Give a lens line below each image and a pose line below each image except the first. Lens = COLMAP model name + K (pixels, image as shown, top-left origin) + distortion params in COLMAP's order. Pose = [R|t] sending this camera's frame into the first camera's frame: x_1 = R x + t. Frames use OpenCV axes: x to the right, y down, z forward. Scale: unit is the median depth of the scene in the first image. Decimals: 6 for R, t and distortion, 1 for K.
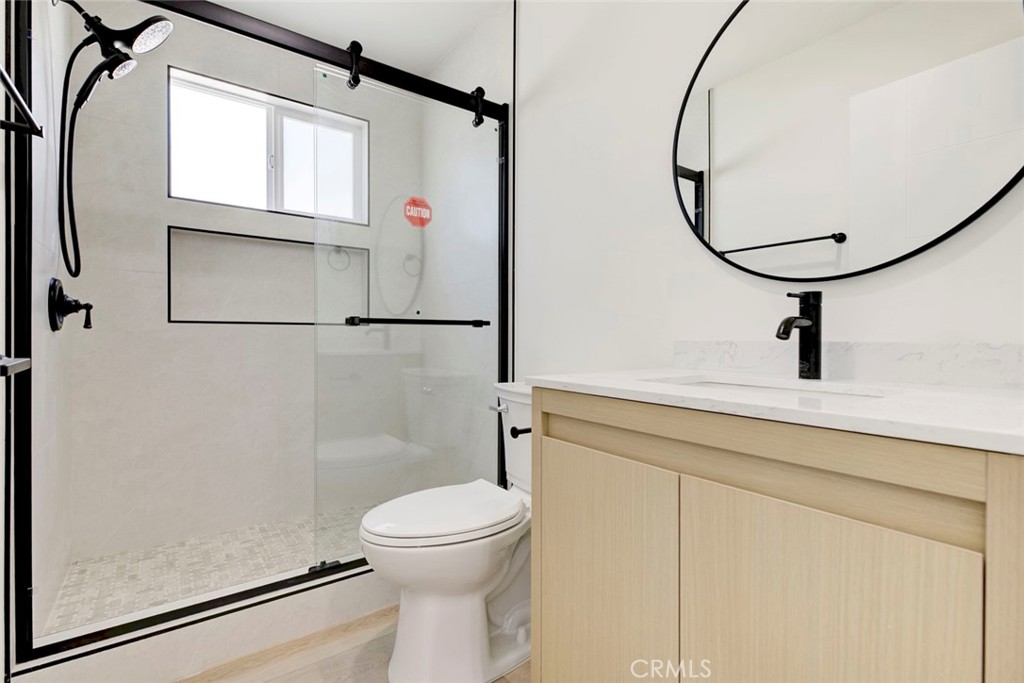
lens RADIAL K [[472.2, 0, 512.7], [0, 472.2, 338.2], [0, 0, 1]] dist [-0.003918, -0.001461]
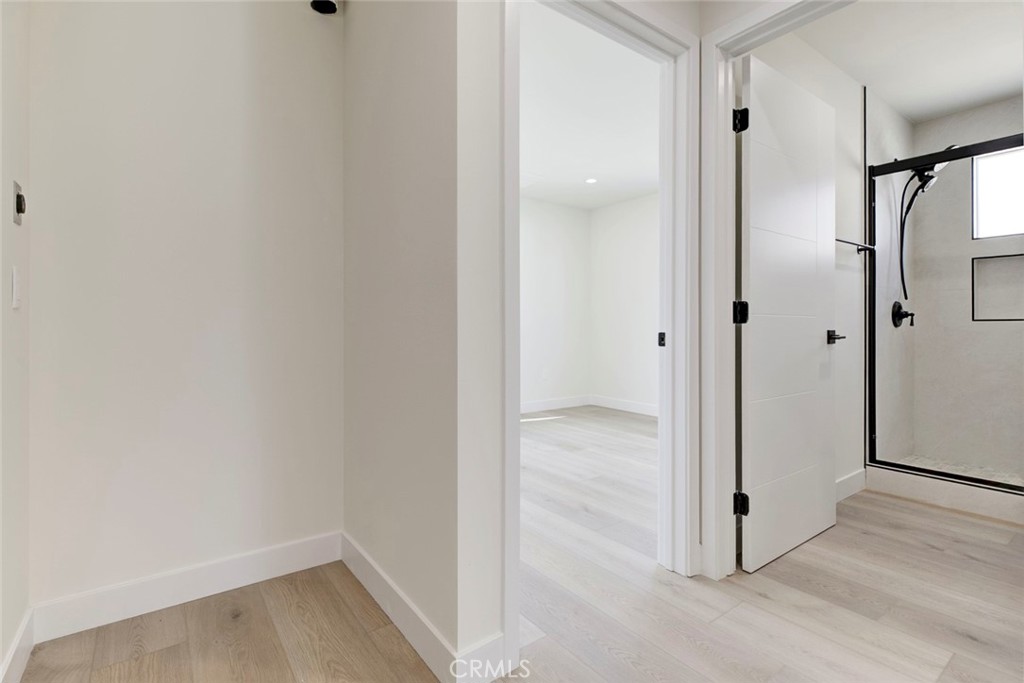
lens RADIAL K [[472.2, 0, 512.8], [0, 472.2, 336.0], [0, 0, 1]] dist [-0.003918, -0.001461]
pose [[-0.004705, 0.006429, -0.999968, 1.033854], [-0.003462, 0.999973, 0.006445, 0.014536], [0.999983, 0.003492, -0.004683, -0.628928]]
